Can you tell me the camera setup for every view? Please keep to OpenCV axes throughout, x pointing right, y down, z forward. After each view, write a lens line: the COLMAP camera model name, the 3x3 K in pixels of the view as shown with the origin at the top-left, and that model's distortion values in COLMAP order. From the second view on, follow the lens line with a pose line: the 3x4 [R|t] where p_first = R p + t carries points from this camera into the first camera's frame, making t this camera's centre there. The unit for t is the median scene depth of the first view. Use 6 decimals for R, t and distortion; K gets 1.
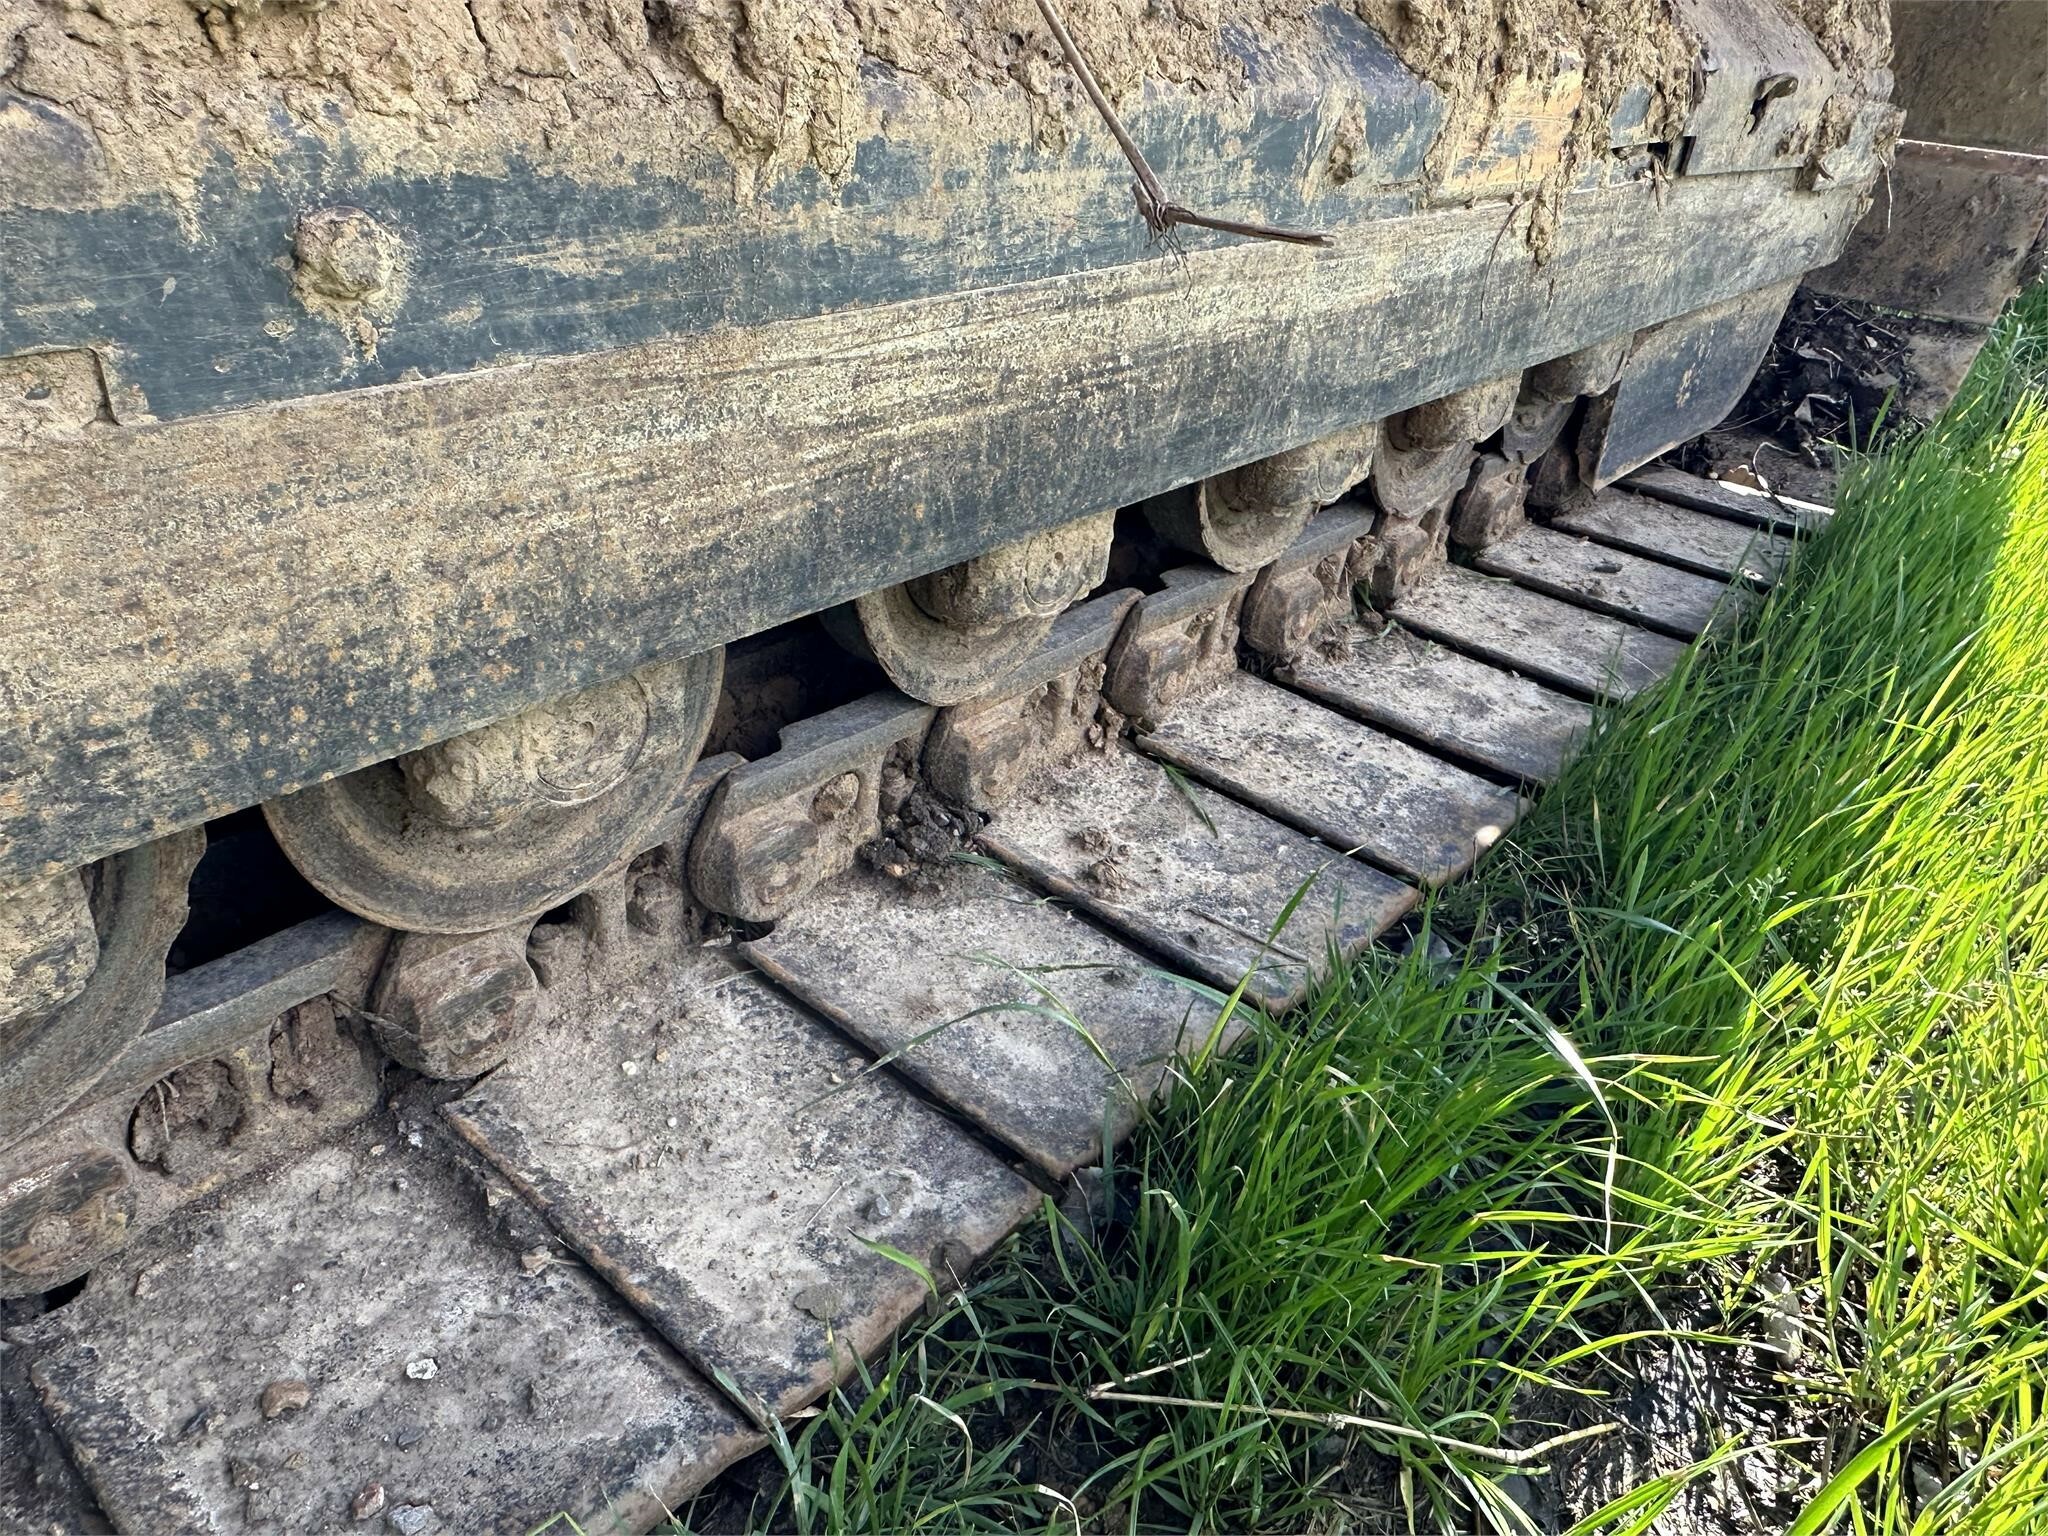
lens RADIAL K [[1448.0, 0, 995.5], [0, 1448.0, 814.8], [0, 0, 1]] dist [-0.001860, 0.000603]
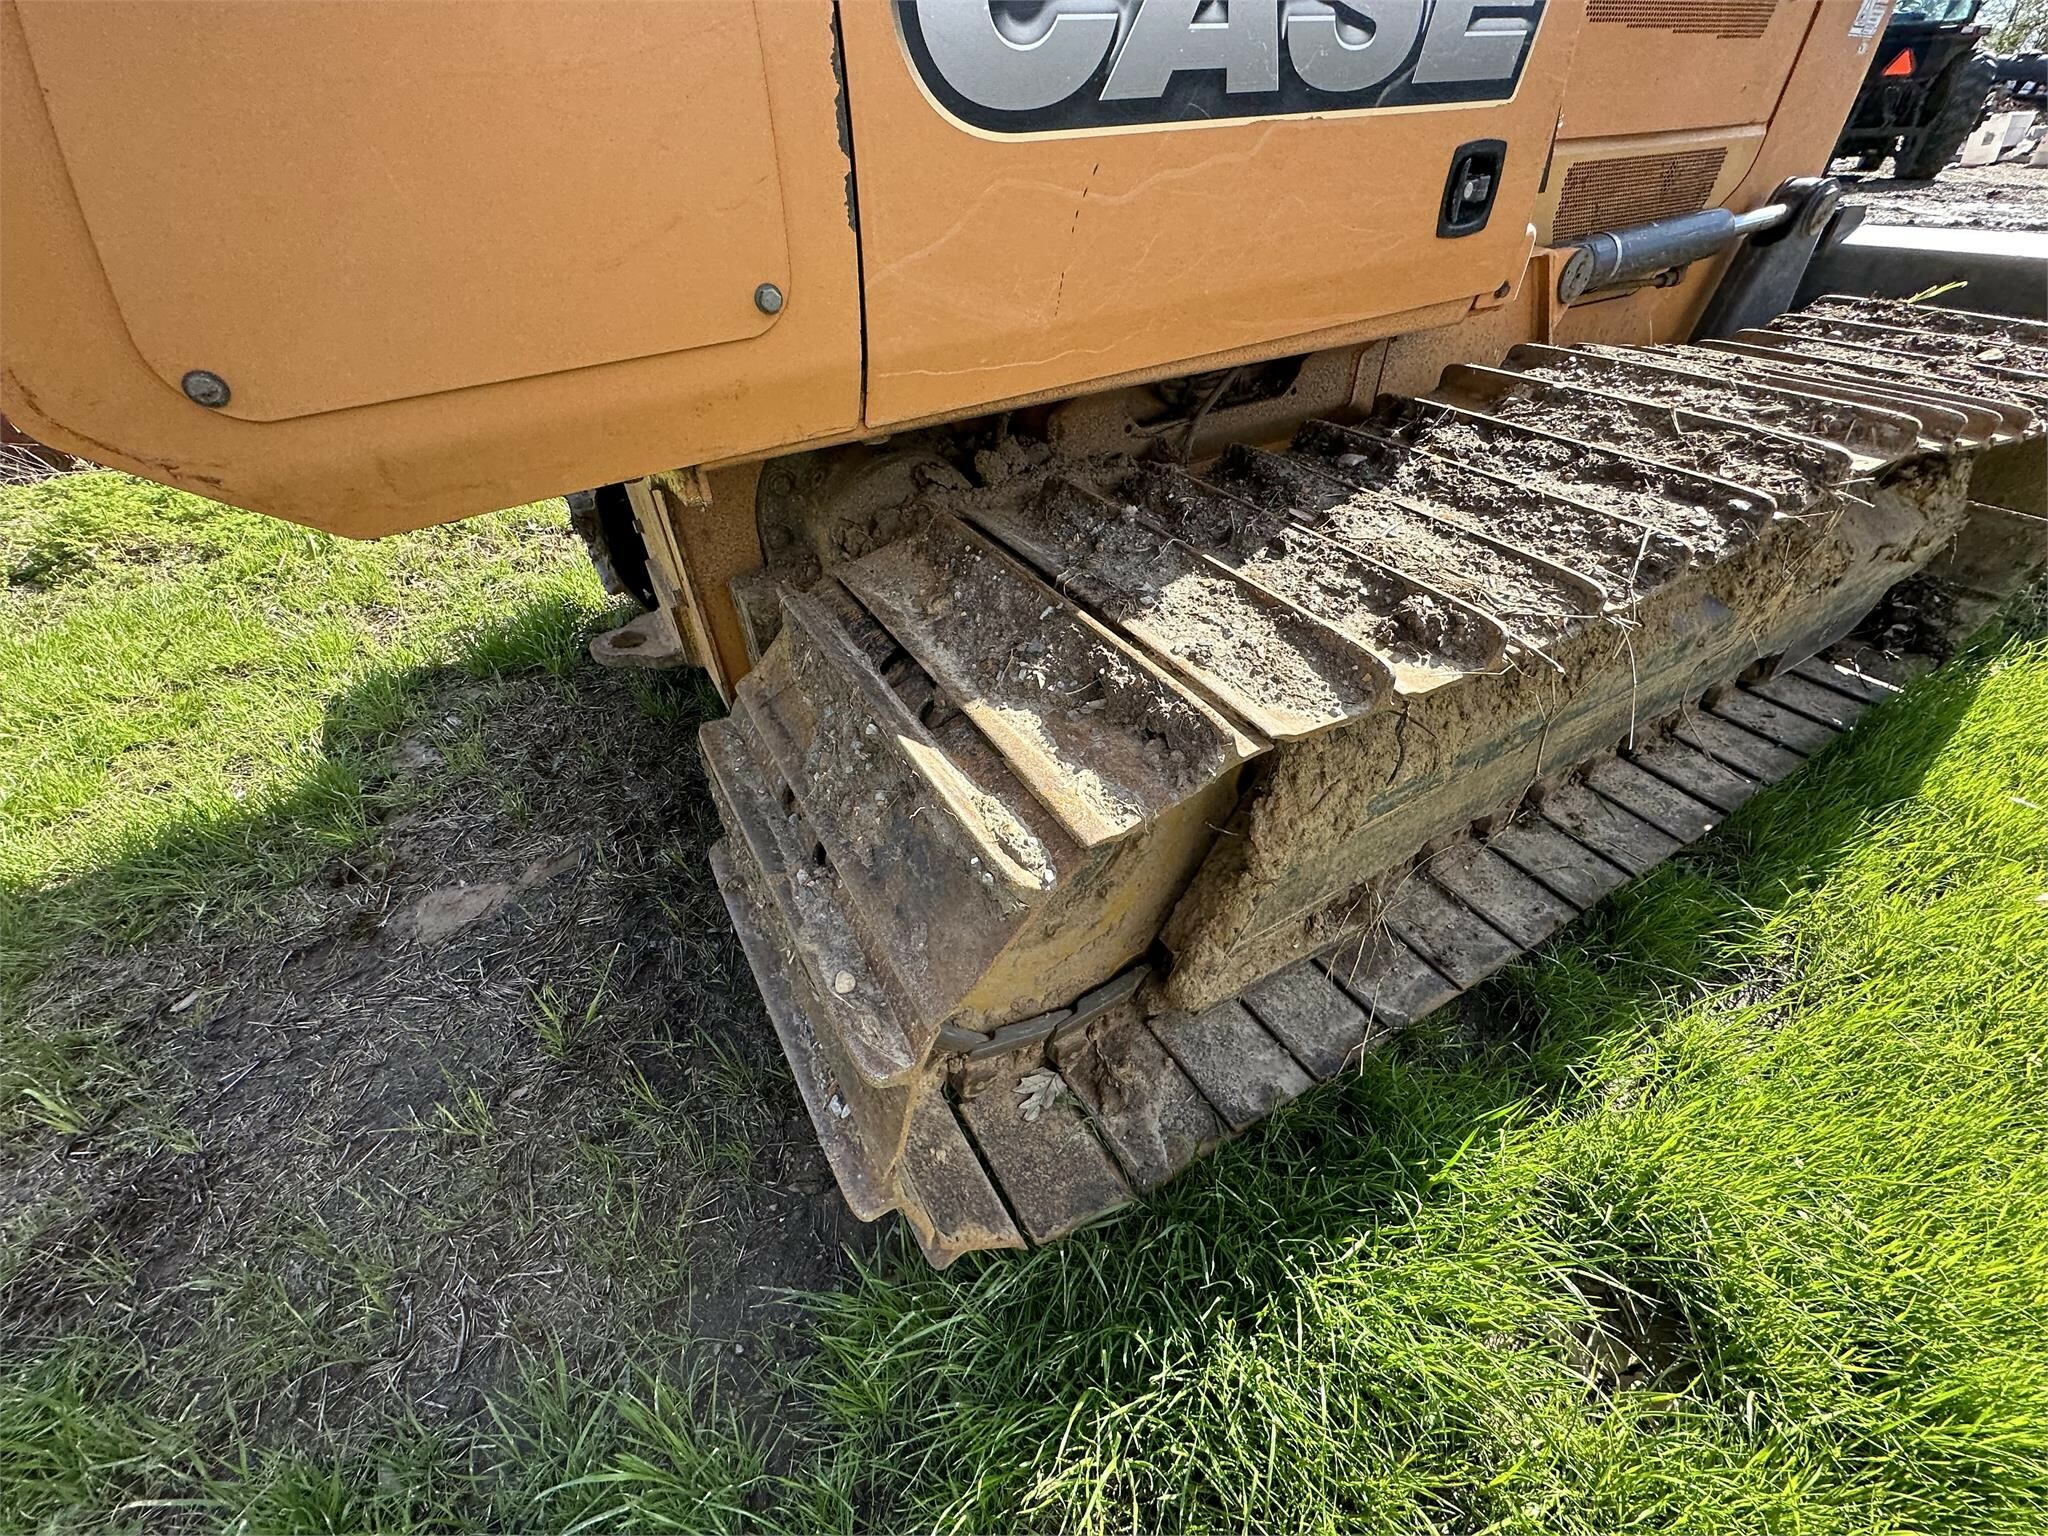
lens RADIAL K [[817.8, 0, 1023.6], [0, 817.8, 766.7], [0, 0, 1]] dist [-0.001511, 0.000211]
pose [[0.946567, 0.119434, -0.299577, -0.768062], [-0.080090, 0.986854, 0.140376, -0.338588], [0.312404, -0.108882, 0.943689, -1.583876]]
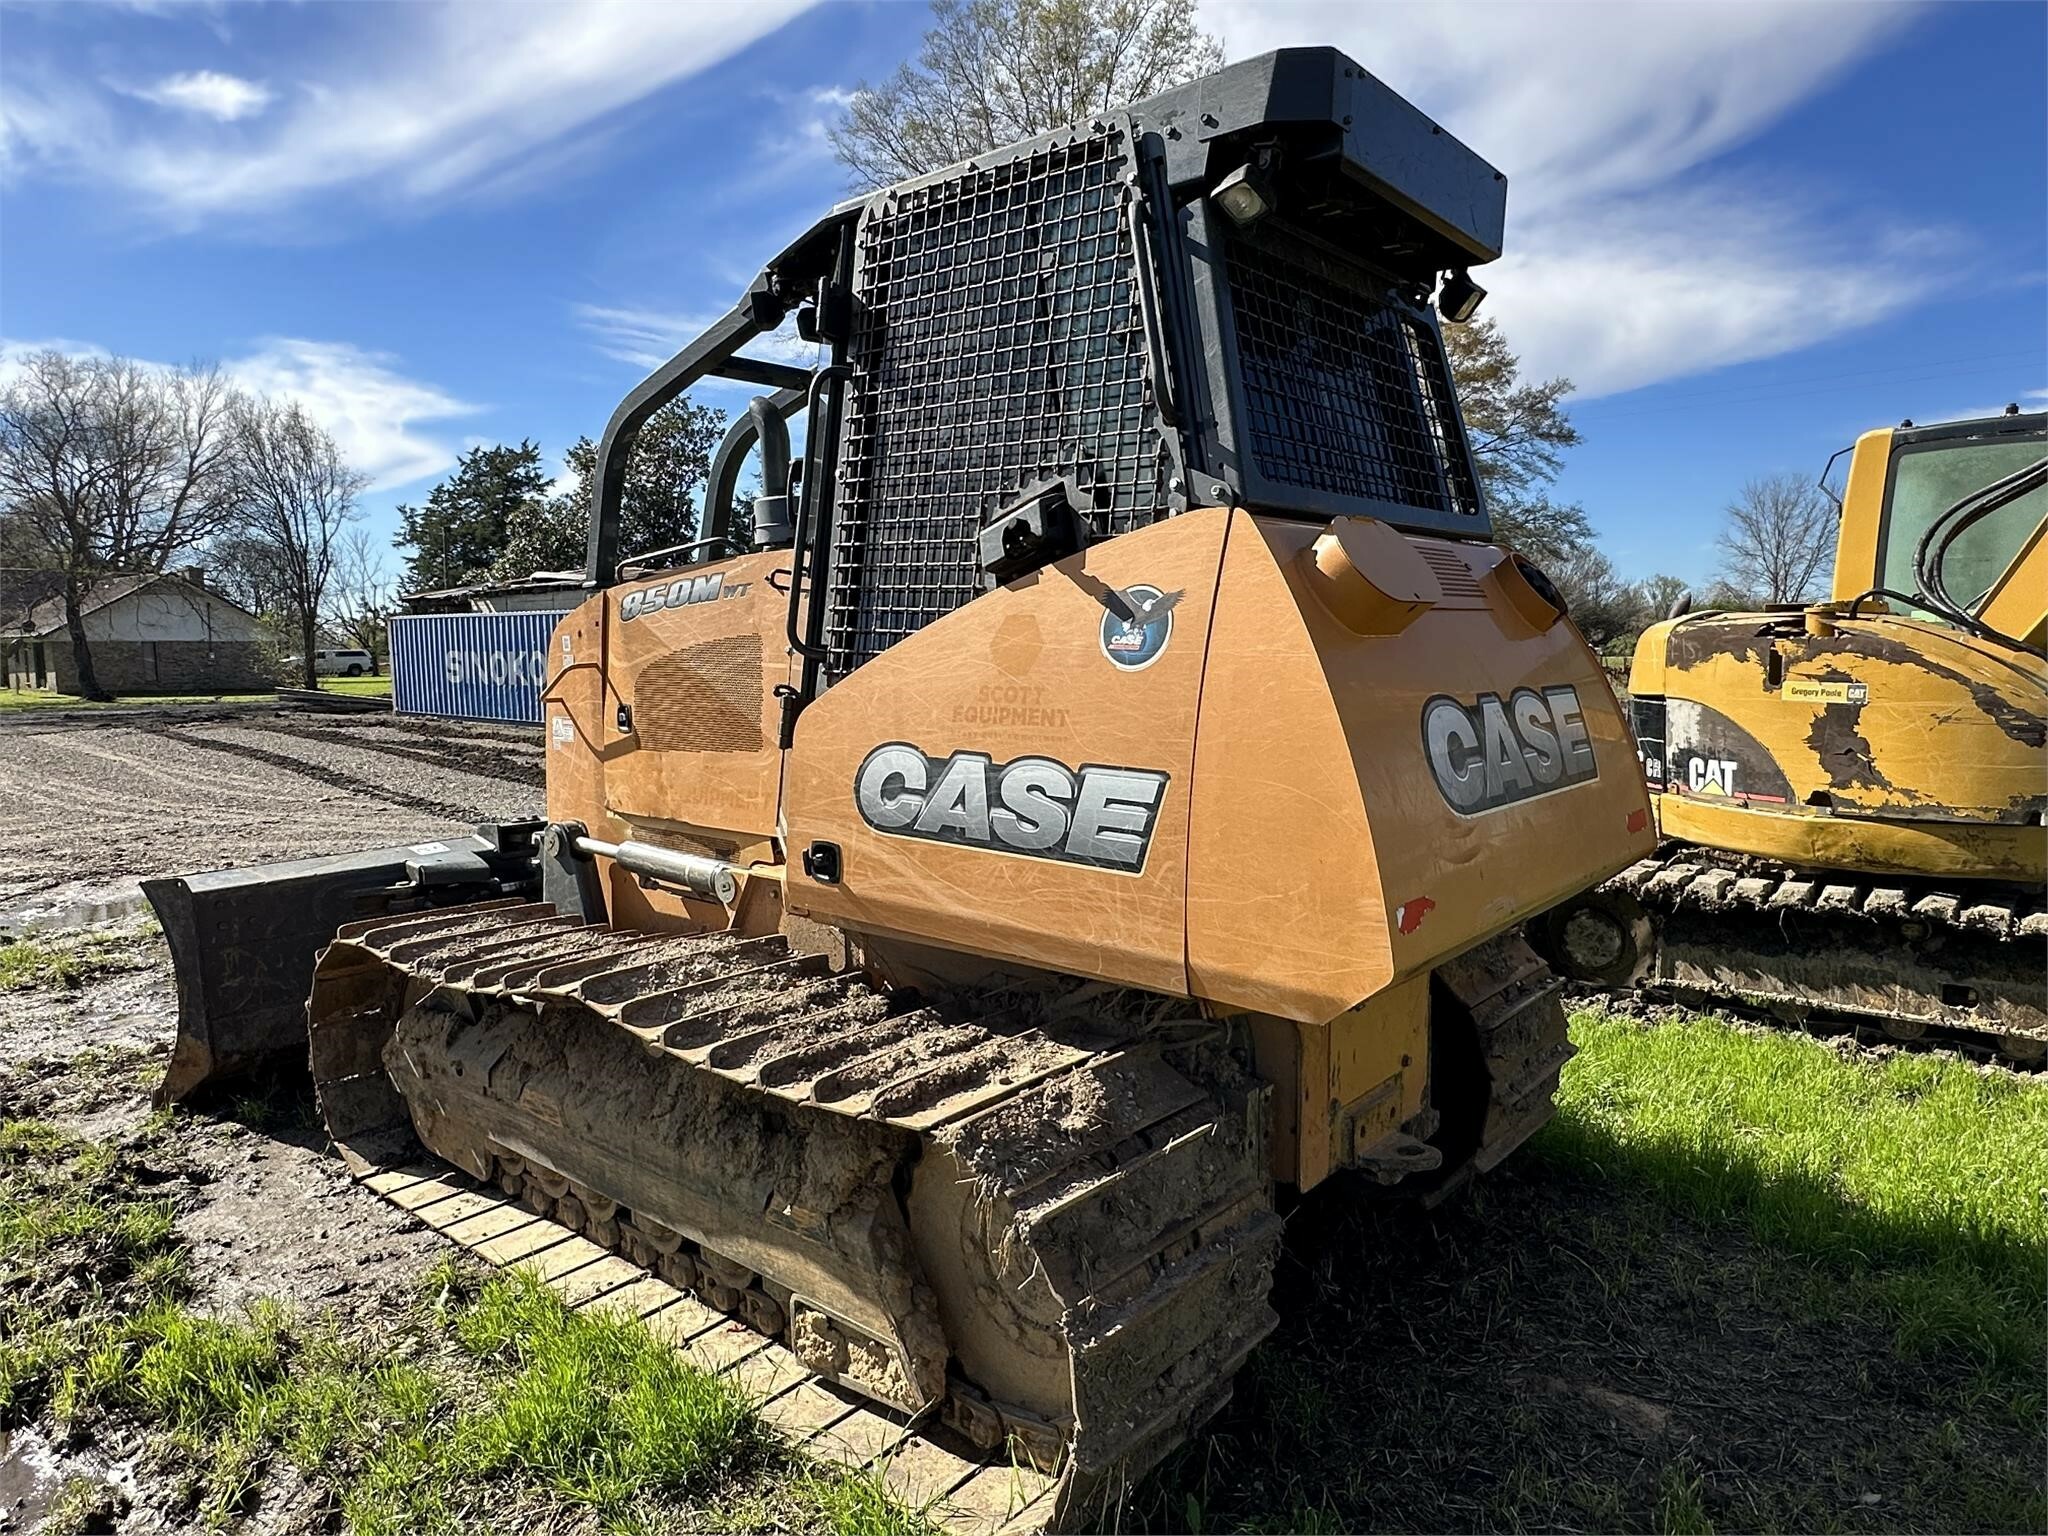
lens RADIAL K [[1270.2, 0, 1024.0], [0, 1270.2, 768.0], [0, 0, 1]] dist [-0.000721, 0.000006]
pose [[0.062931, 0.068822, -0.995642, 2.785762], [-0.527911, 0.848922, 0.025313, -1.479905], [0.846965, 0.524018, 0.089755, -0.624993]]
